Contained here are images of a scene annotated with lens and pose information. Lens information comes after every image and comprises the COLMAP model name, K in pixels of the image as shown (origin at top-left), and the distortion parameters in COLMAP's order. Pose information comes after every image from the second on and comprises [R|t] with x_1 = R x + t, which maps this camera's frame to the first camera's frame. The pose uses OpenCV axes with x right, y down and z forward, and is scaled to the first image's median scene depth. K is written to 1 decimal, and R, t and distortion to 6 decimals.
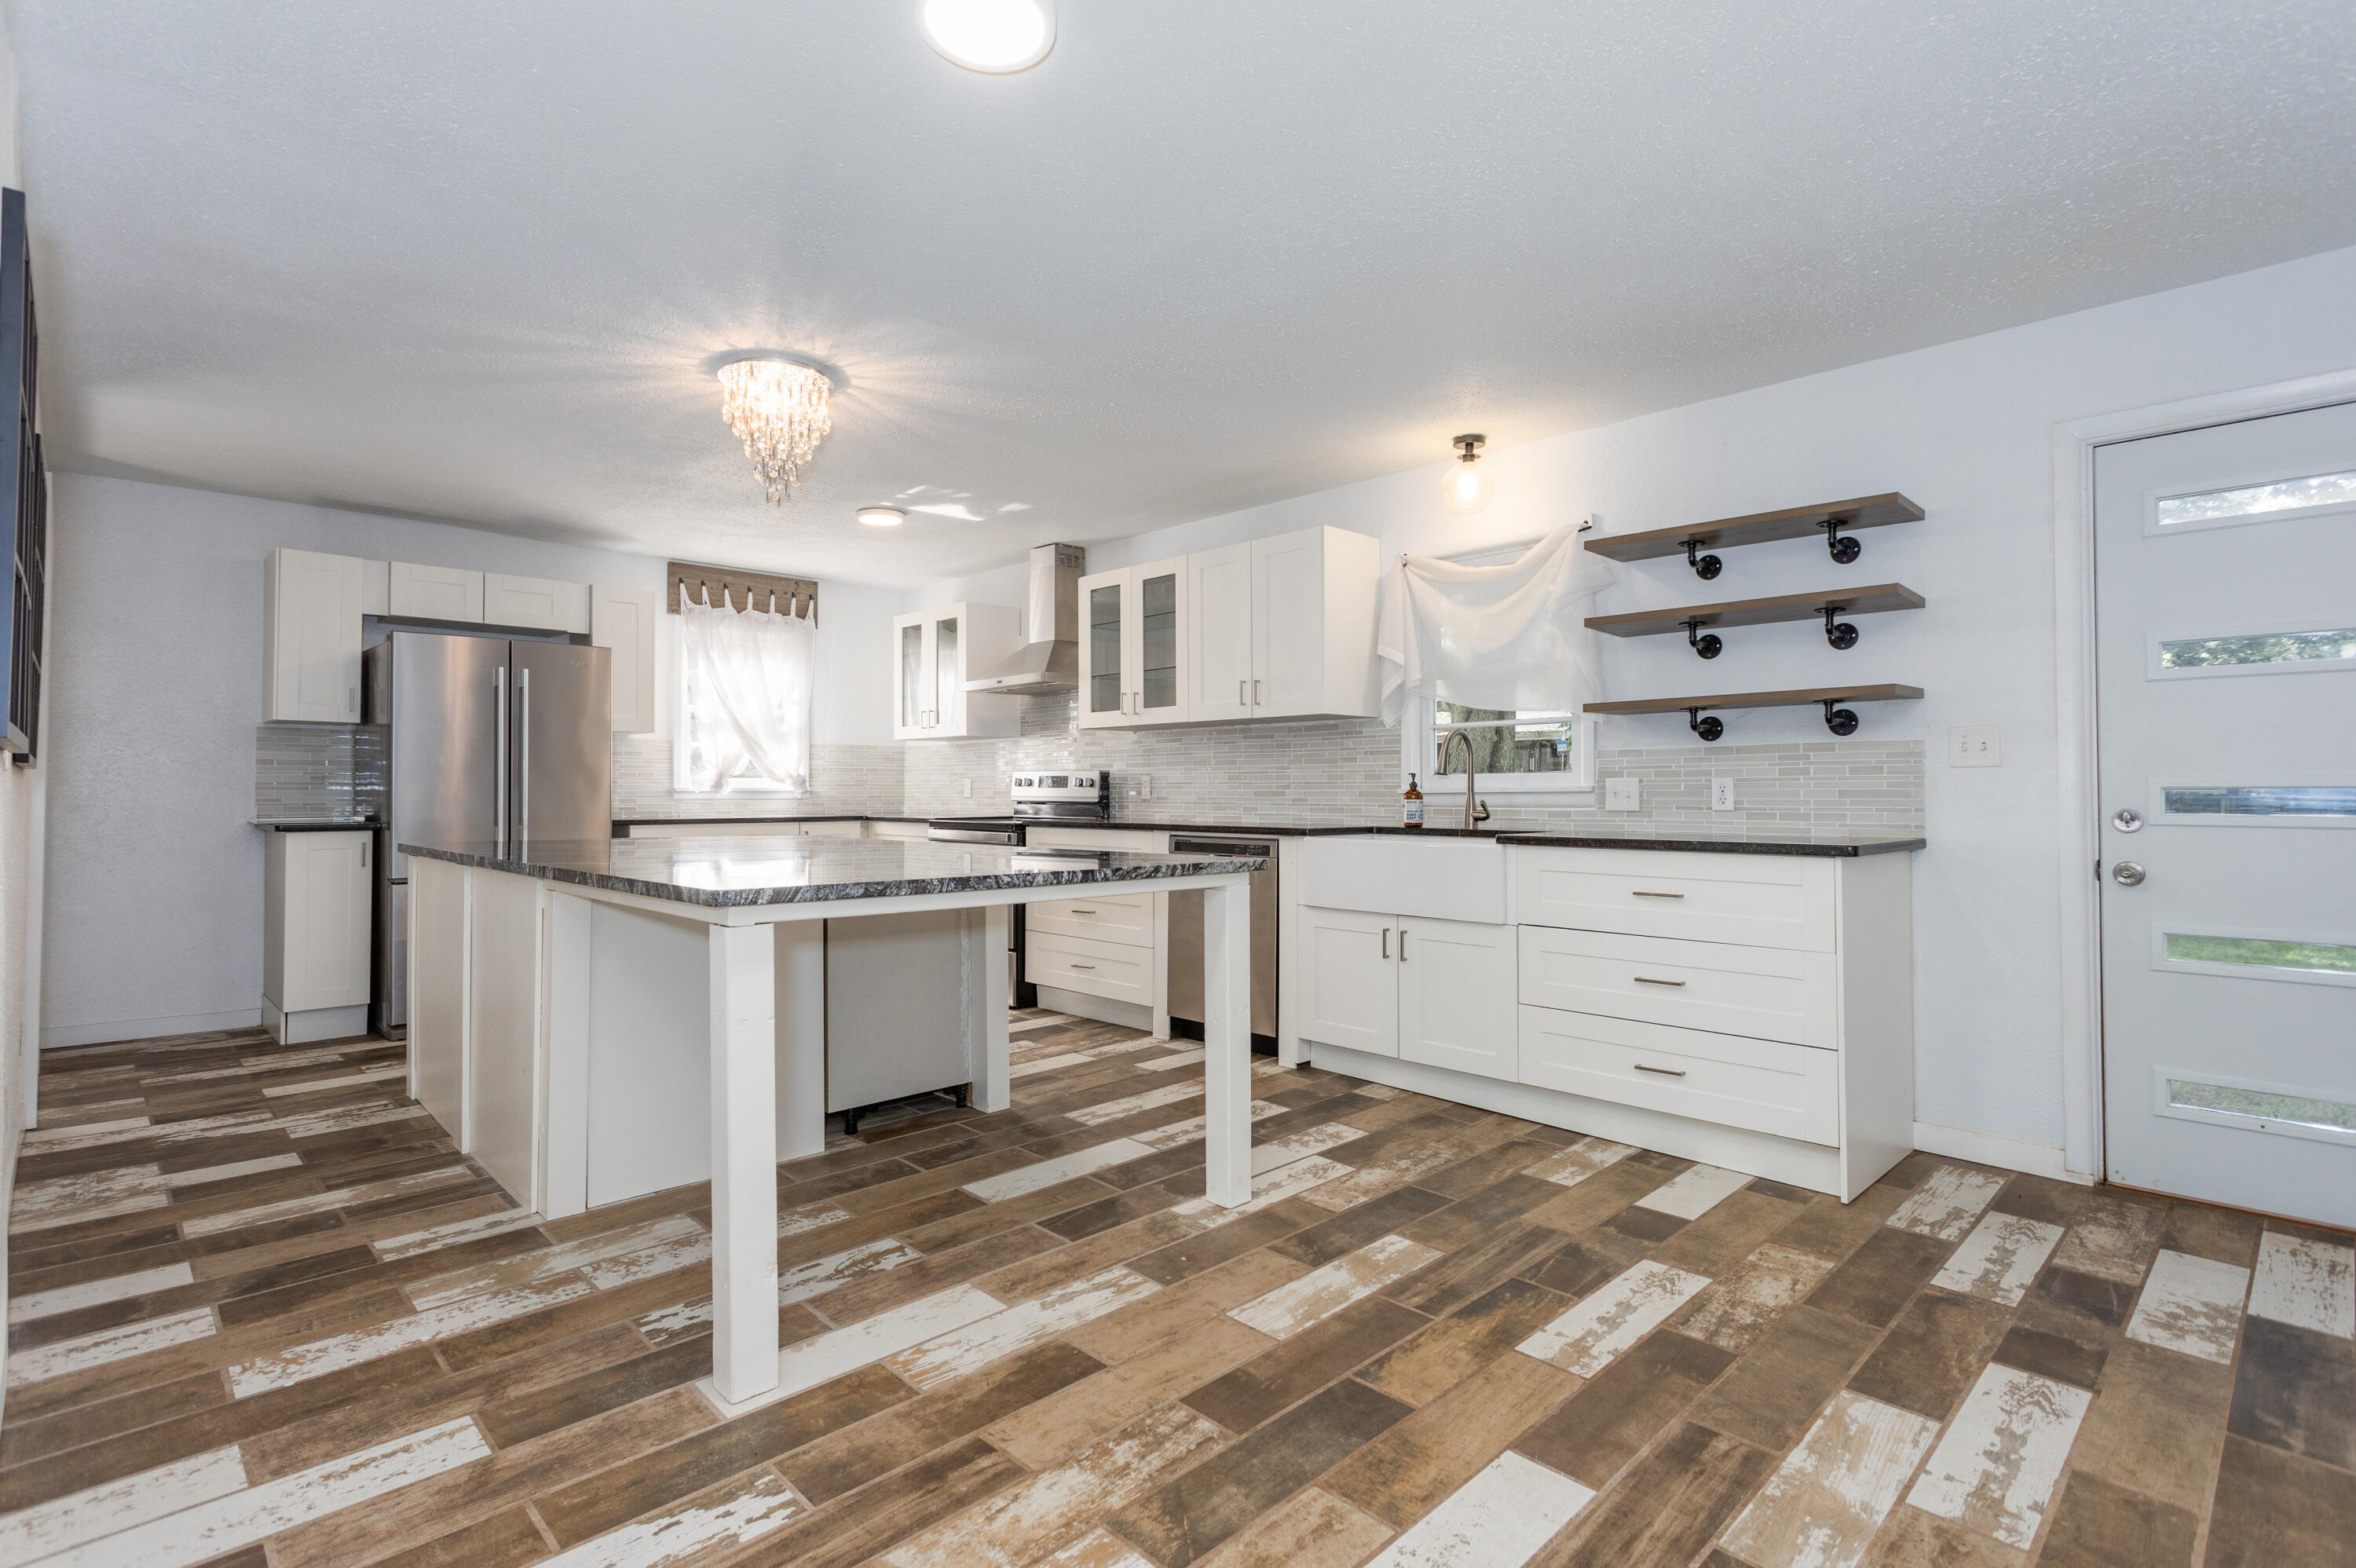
lens RADIAL K [[1152.5, 0, 1175.8], [0, 1152.5, 773.2], [0, 0, 1]] dist [-0.001077, 0.000674]
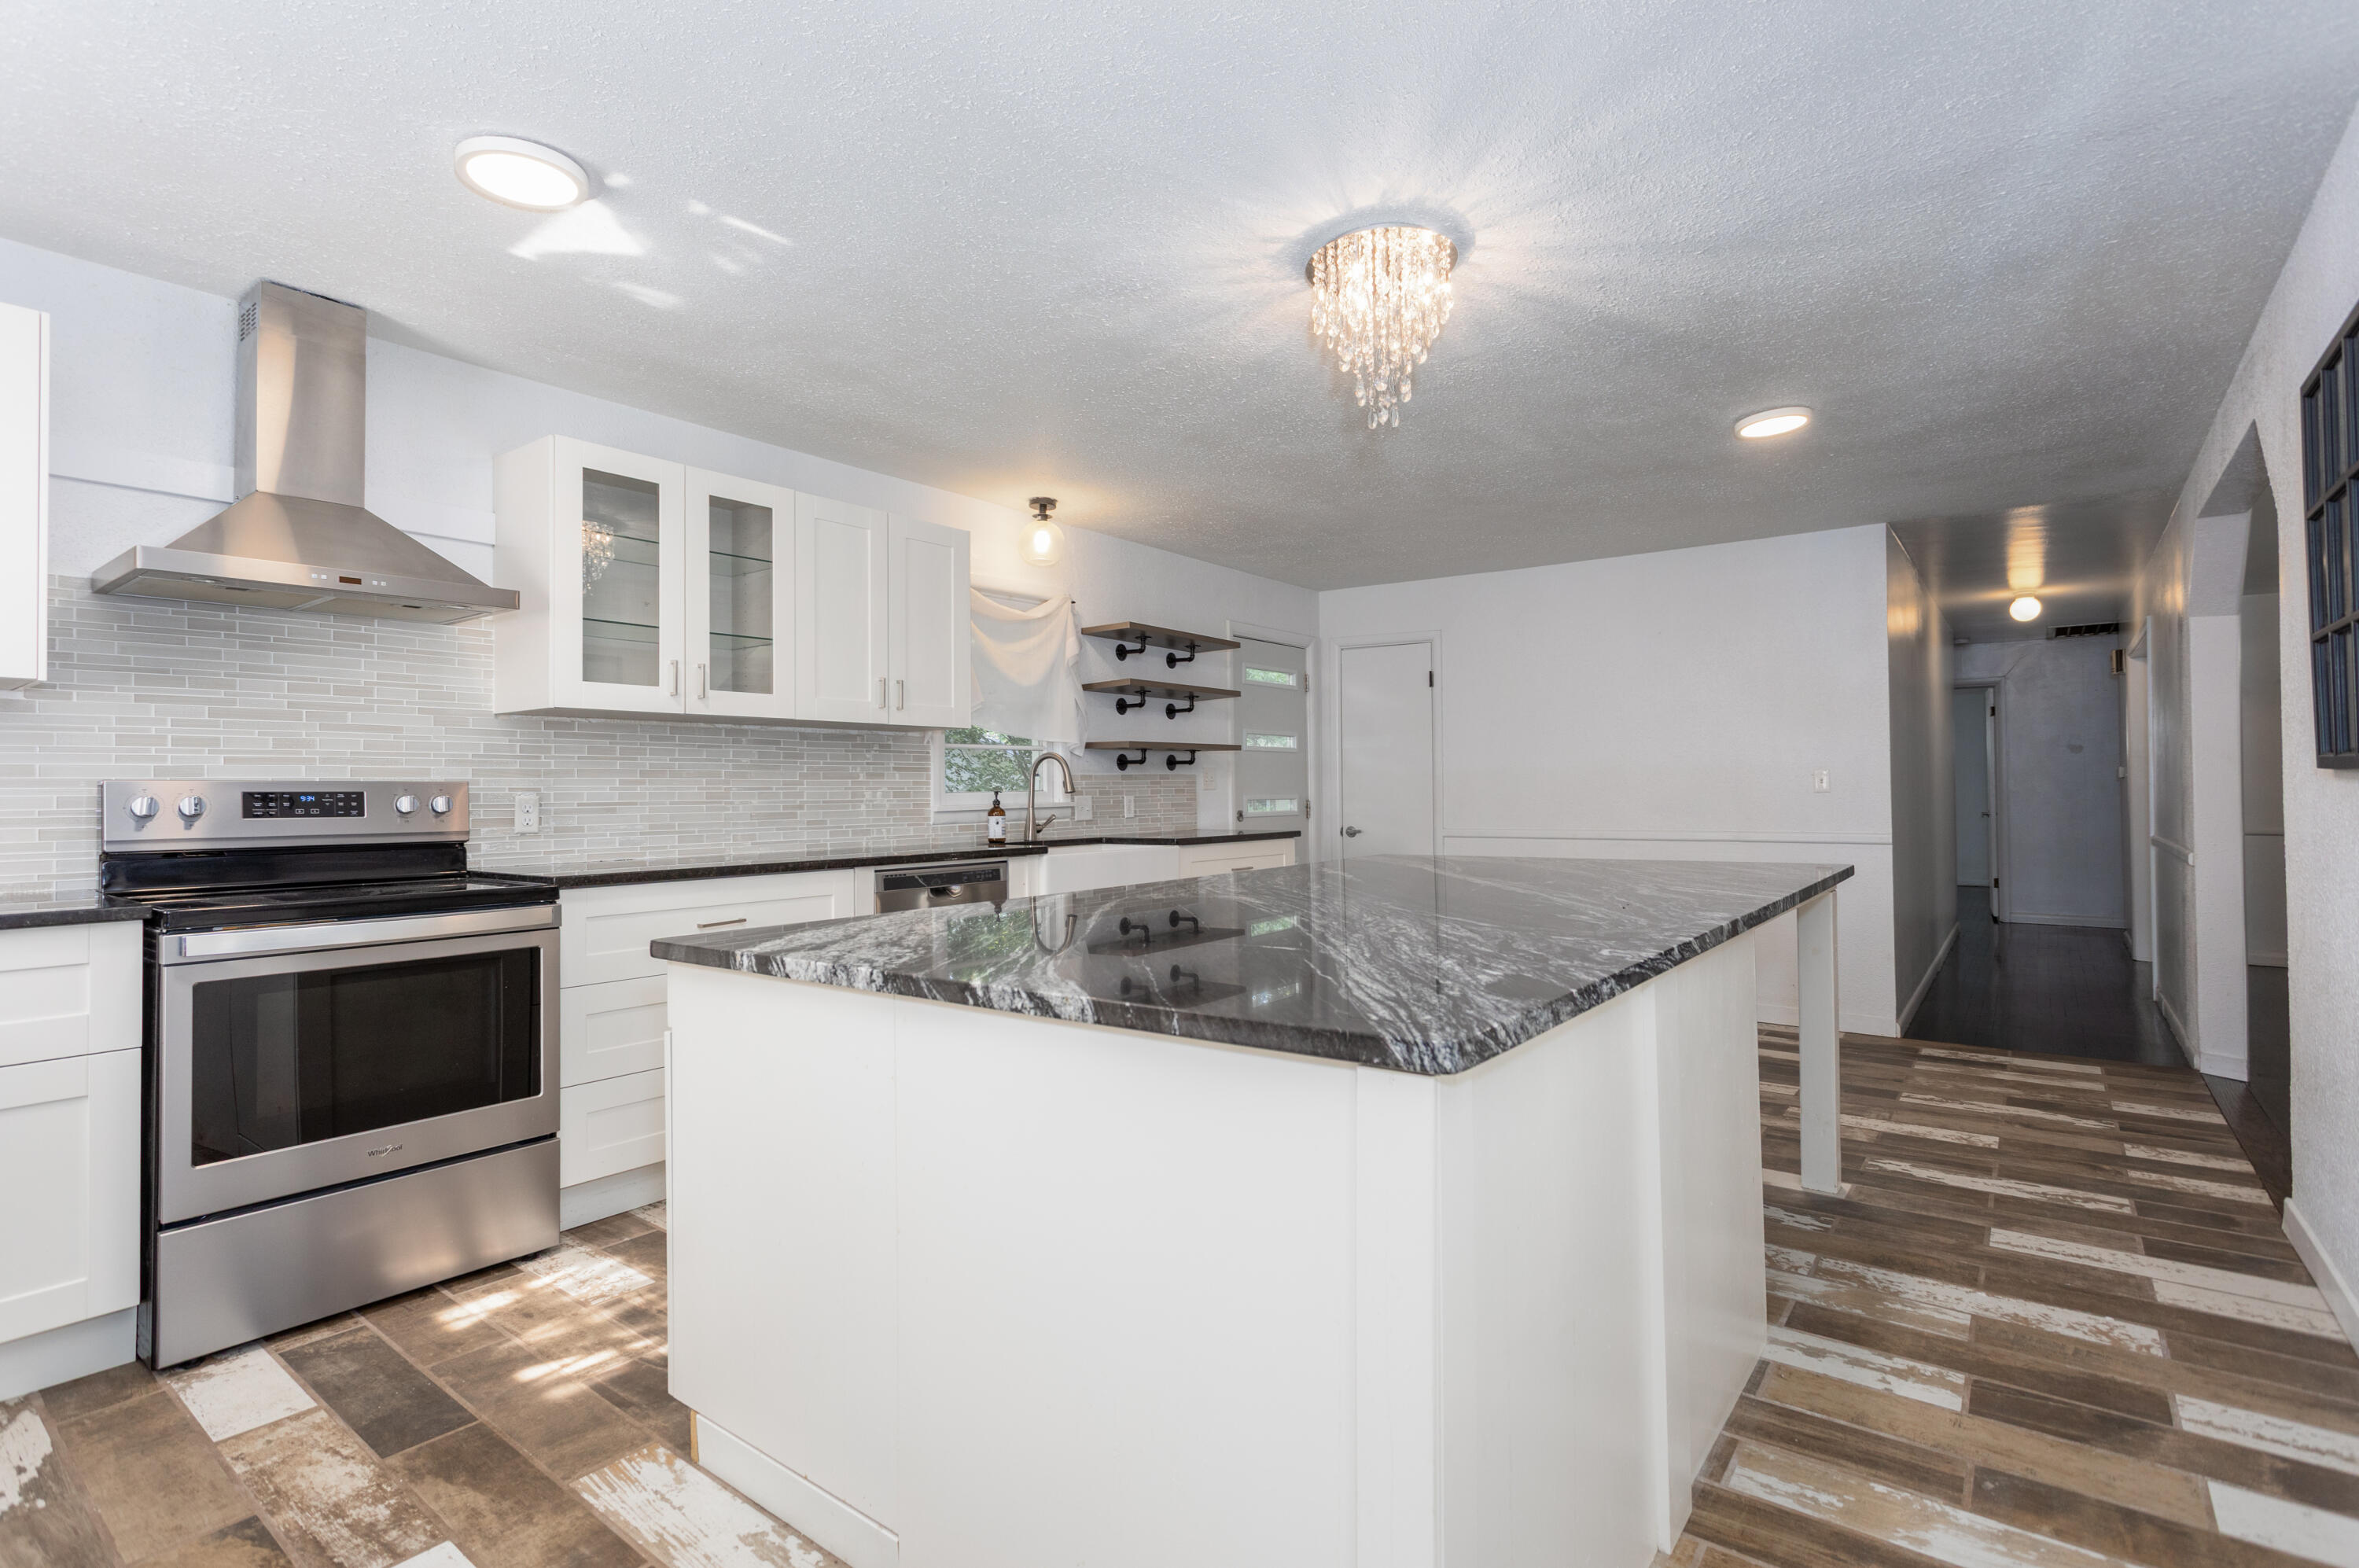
lens RADIAL K [[1121.3, 0, 1179.7], [0, 1121.3, 757.3], [0, 0, 1]] dist [-0.004717, -0.000436]
pose [[-0.150725, 0.037056, 0.987881, -1.174328], [0.000567, 0.999300, -0.037398, 0.011020], [-0.988576, -0.005077, -0.150641, 1.401016]]
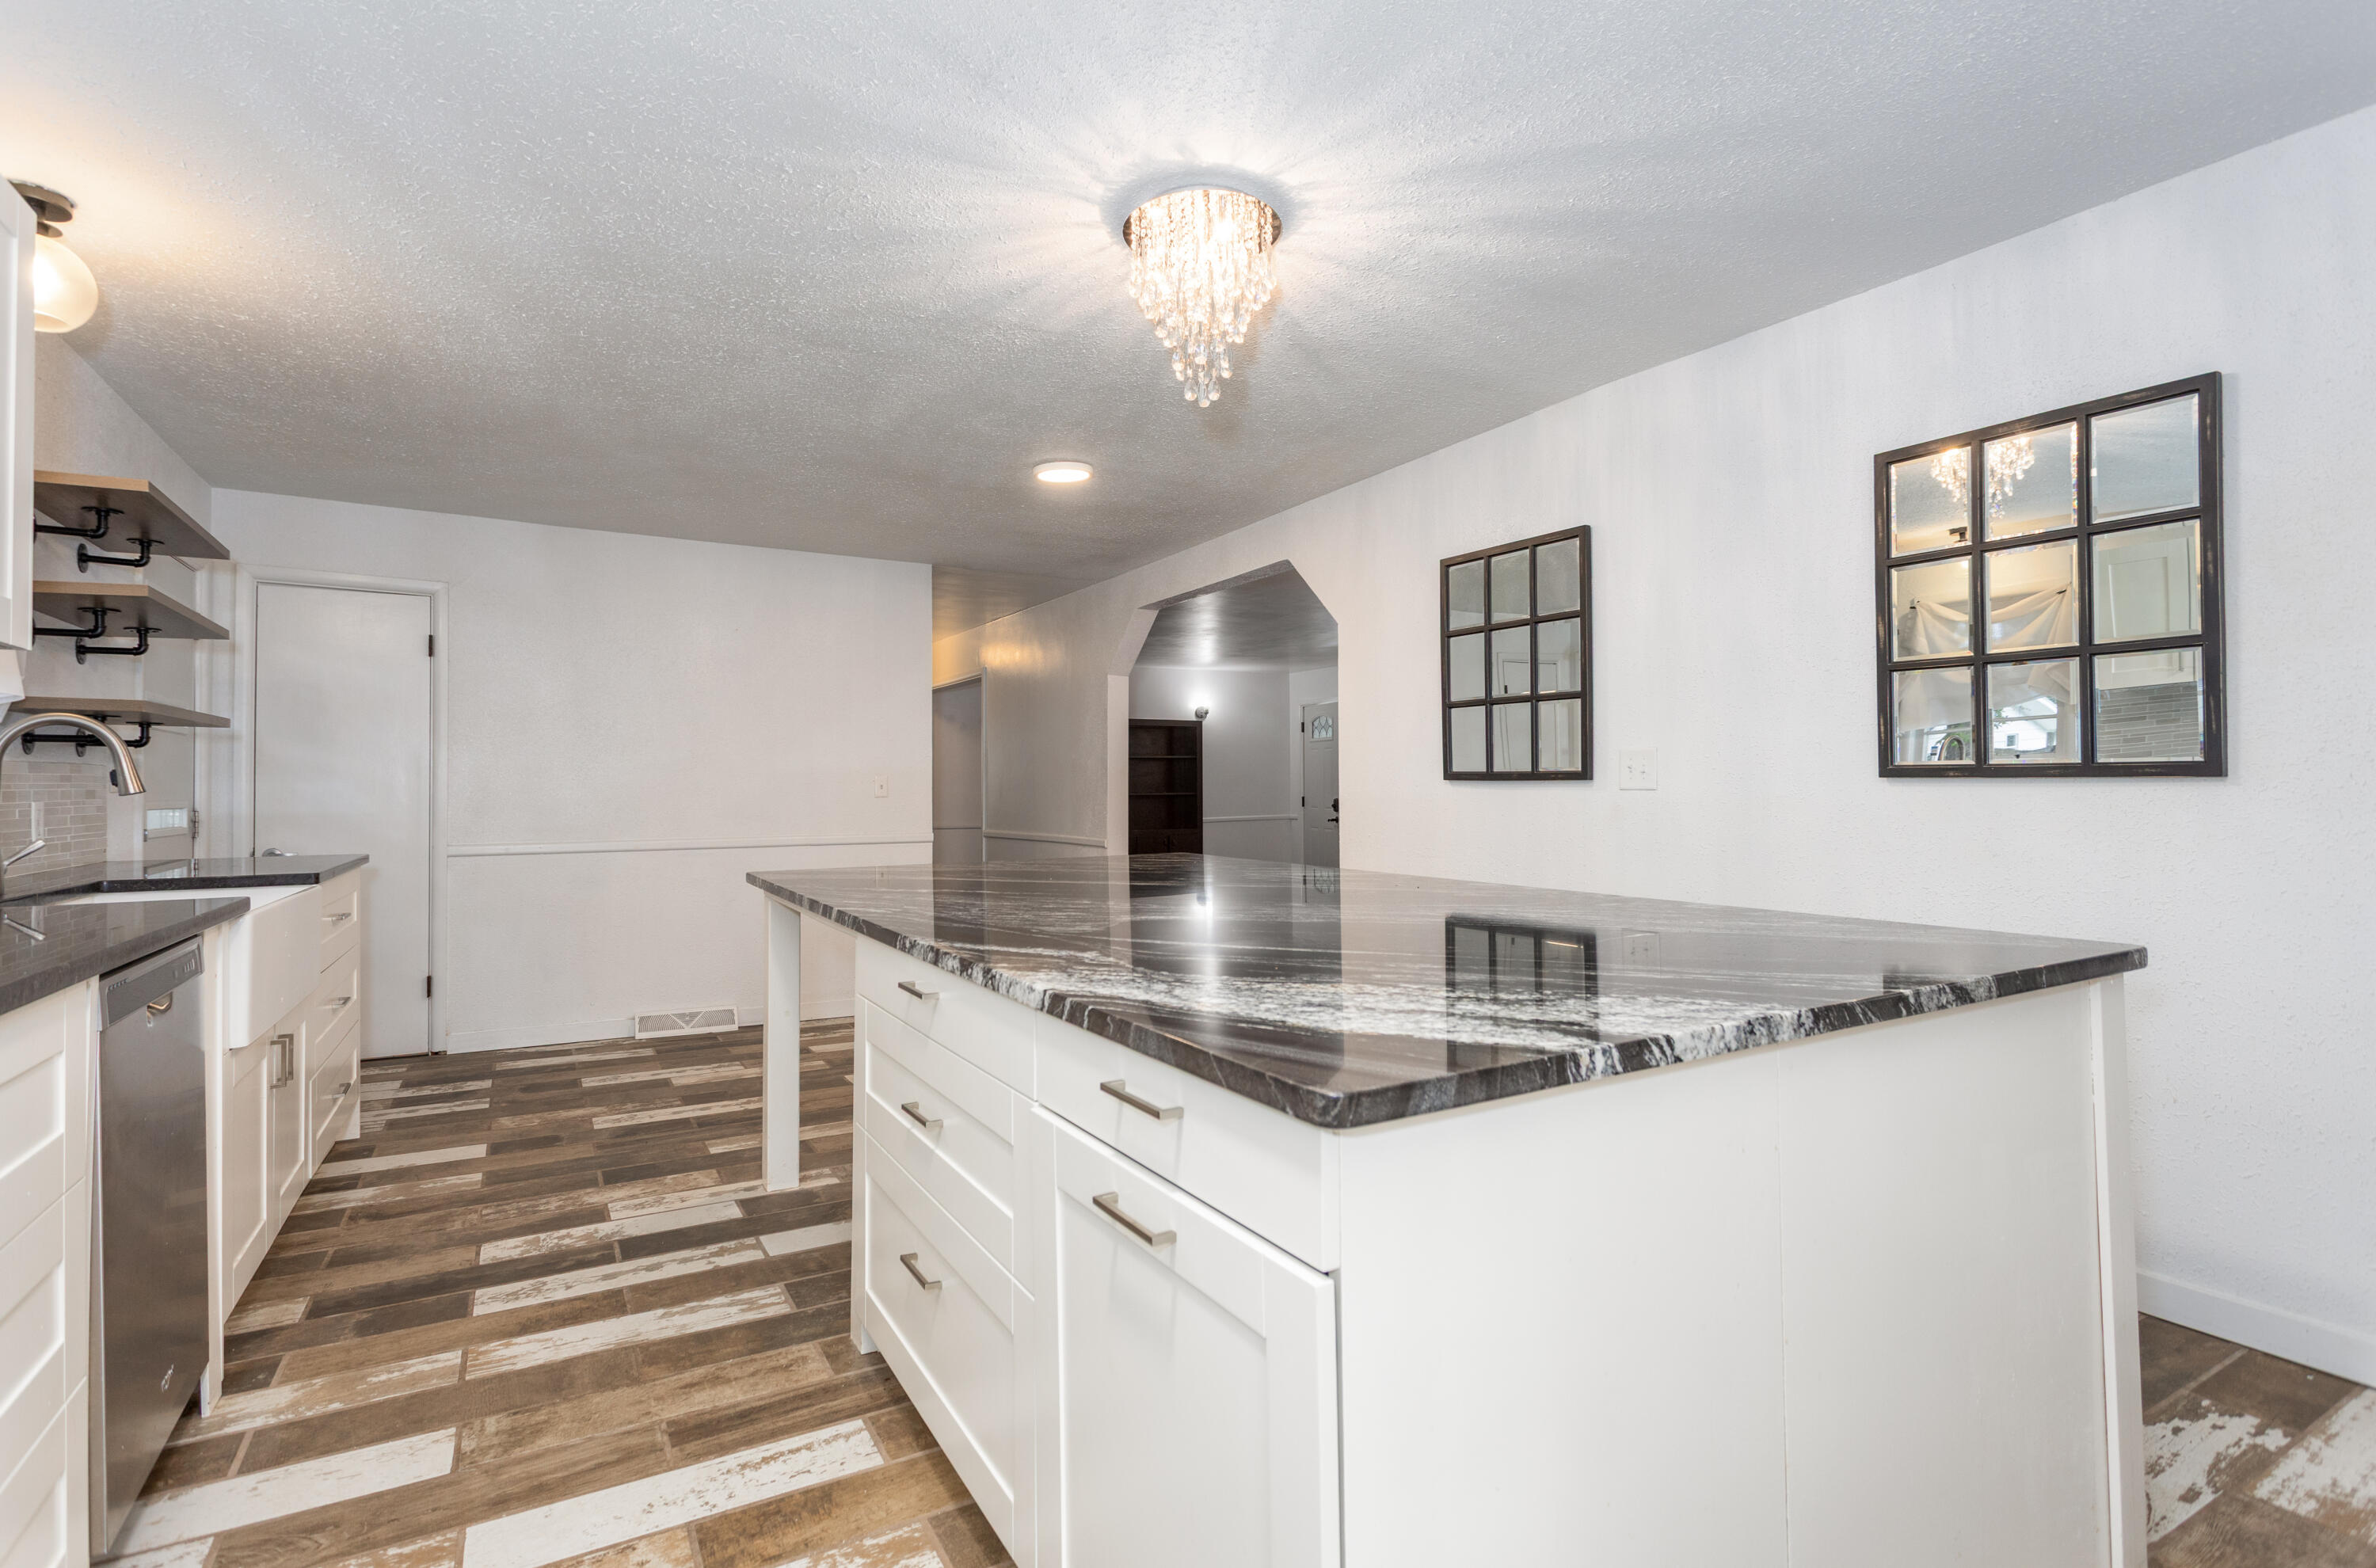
lens RADIAL K [[1129.6, 0, 1188.0], [0, 1129.6, 784.0], [0, 0, 1]] dist [-0.022226, -0.000044]
pose [[-0.973072, 0.008501, 0.230346, -0.556402], [0.003373, 0.999738, -0.022646, 0.015325], [-0.230478, -0.021259, -0.972845, 1.880706]]
